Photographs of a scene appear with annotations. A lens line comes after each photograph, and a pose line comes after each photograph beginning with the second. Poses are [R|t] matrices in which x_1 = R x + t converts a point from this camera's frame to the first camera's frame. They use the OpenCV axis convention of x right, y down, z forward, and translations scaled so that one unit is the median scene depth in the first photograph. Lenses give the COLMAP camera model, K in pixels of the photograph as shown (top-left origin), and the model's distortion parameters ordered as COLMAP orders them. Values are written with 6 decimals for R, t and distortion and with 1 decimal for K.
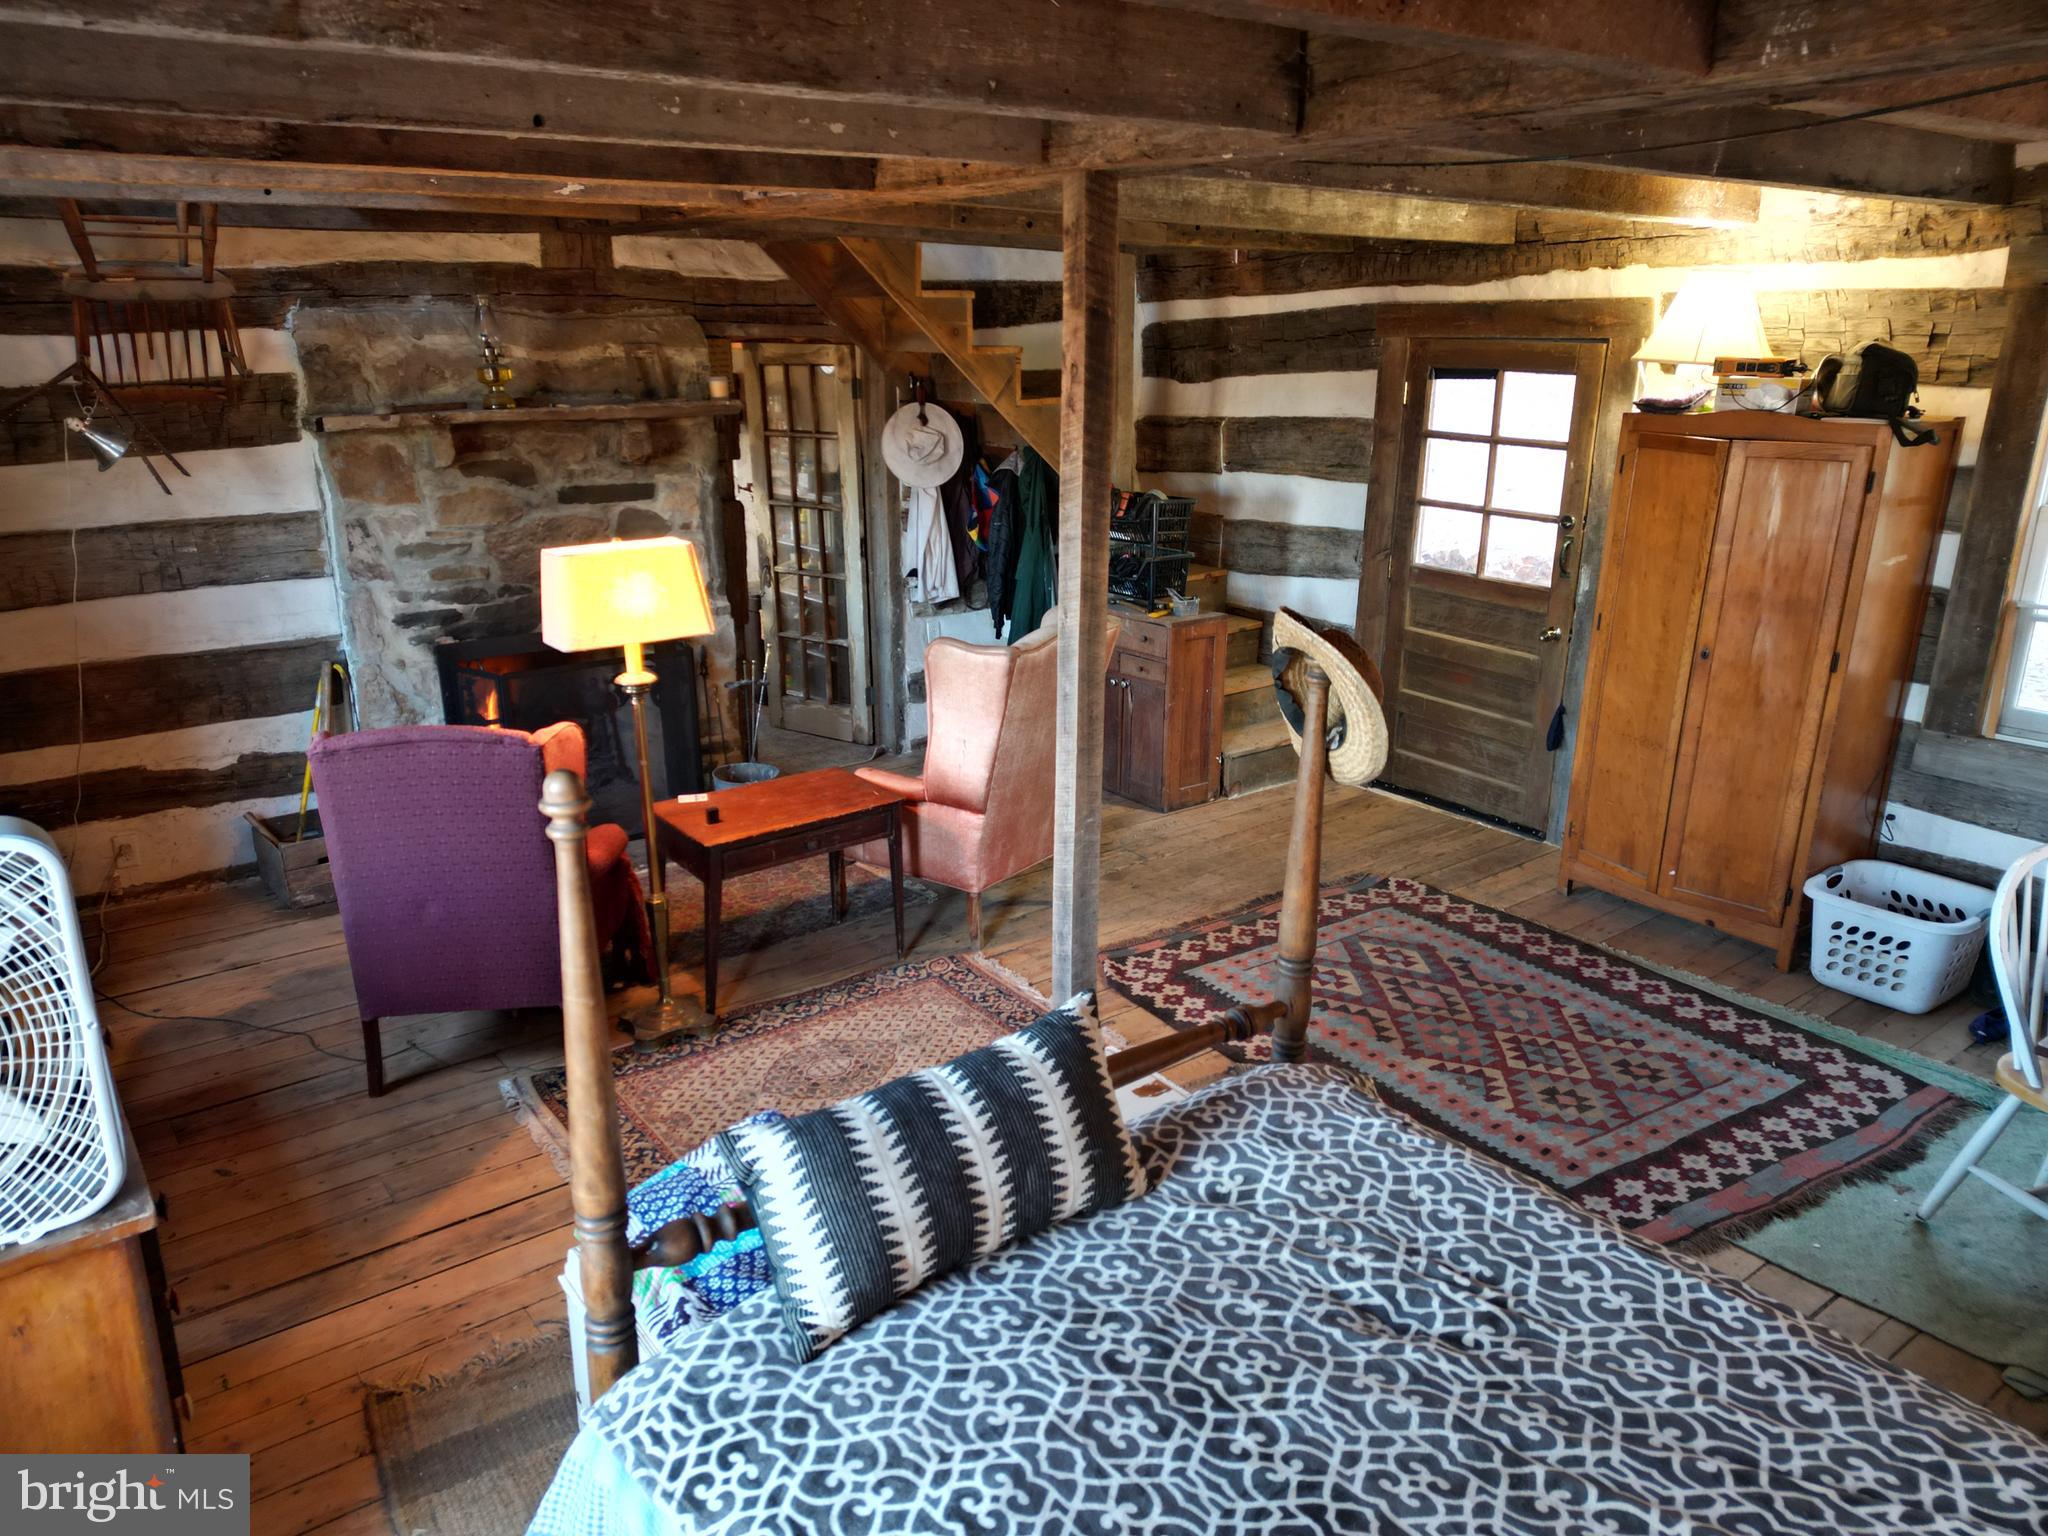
lens RADIAL K [[1404.3, 0, 1015.7], [0, 1404.3, 767.0], [0, 0, 1]] dist [0.074214, -0.065625]
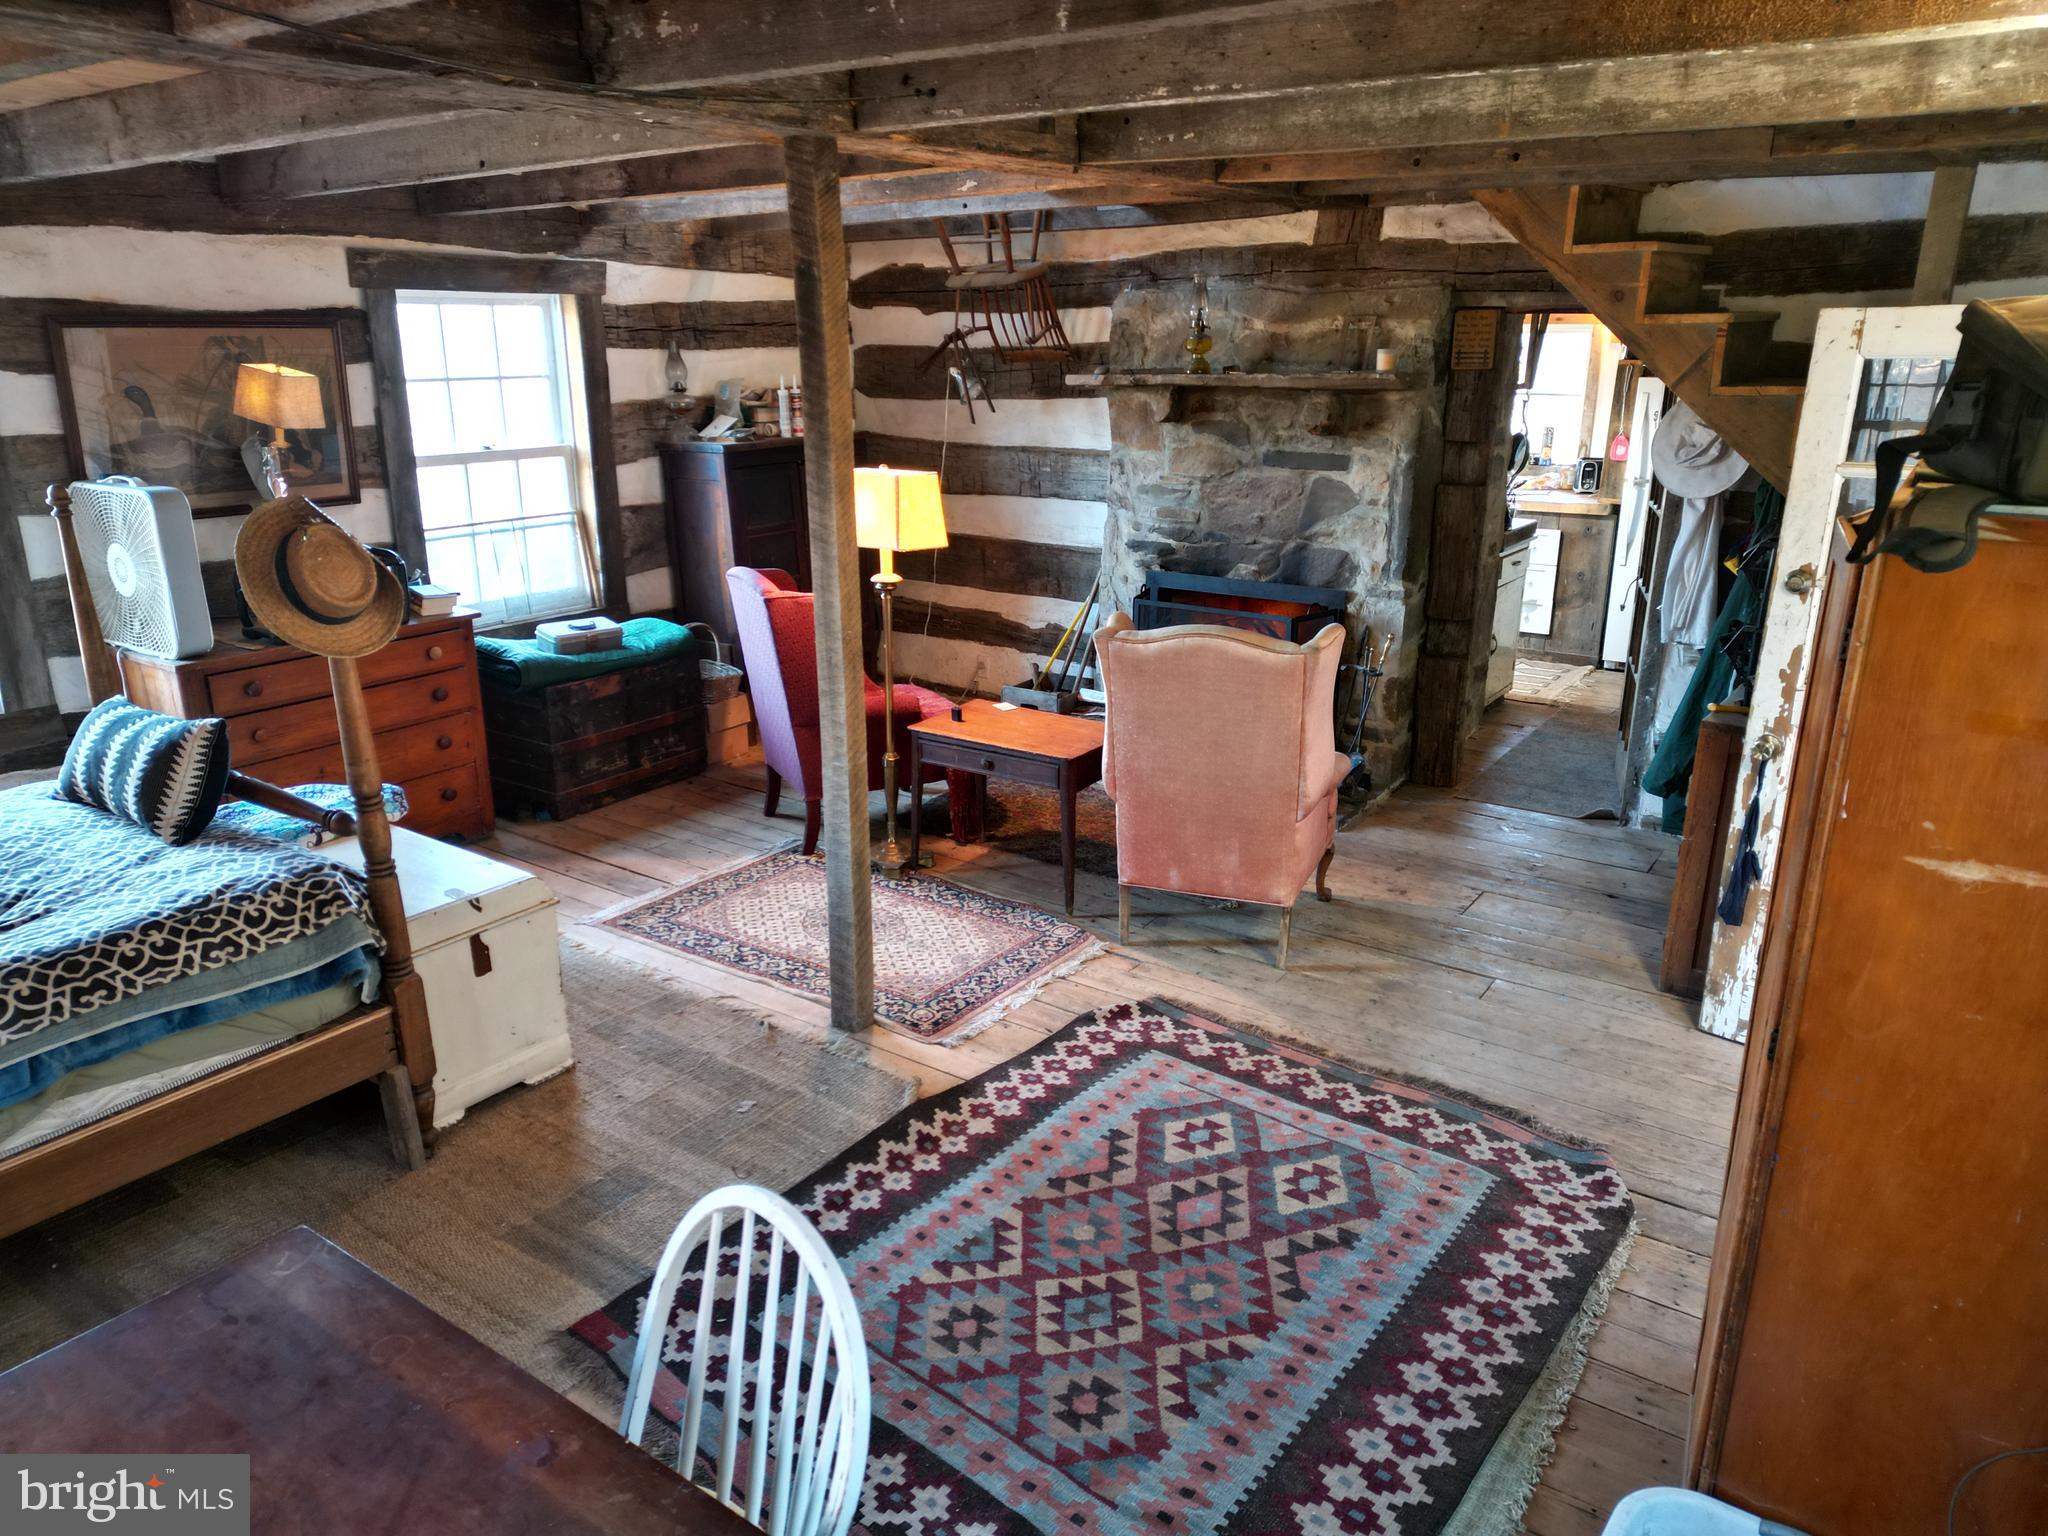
lens RADIAL K [[1404.3, 0, 1015.7], [0, 1404.3, 767.0], [0, 0, 1]] dist [0.074214, -0.065625]
pose [[0.298883, 0.284729, -0.910823, 0.764416], [-0.281038, 0.938385, 0.201124, -0.150876], [0.911969, 0.195863, 0.360487, 0.546222]]
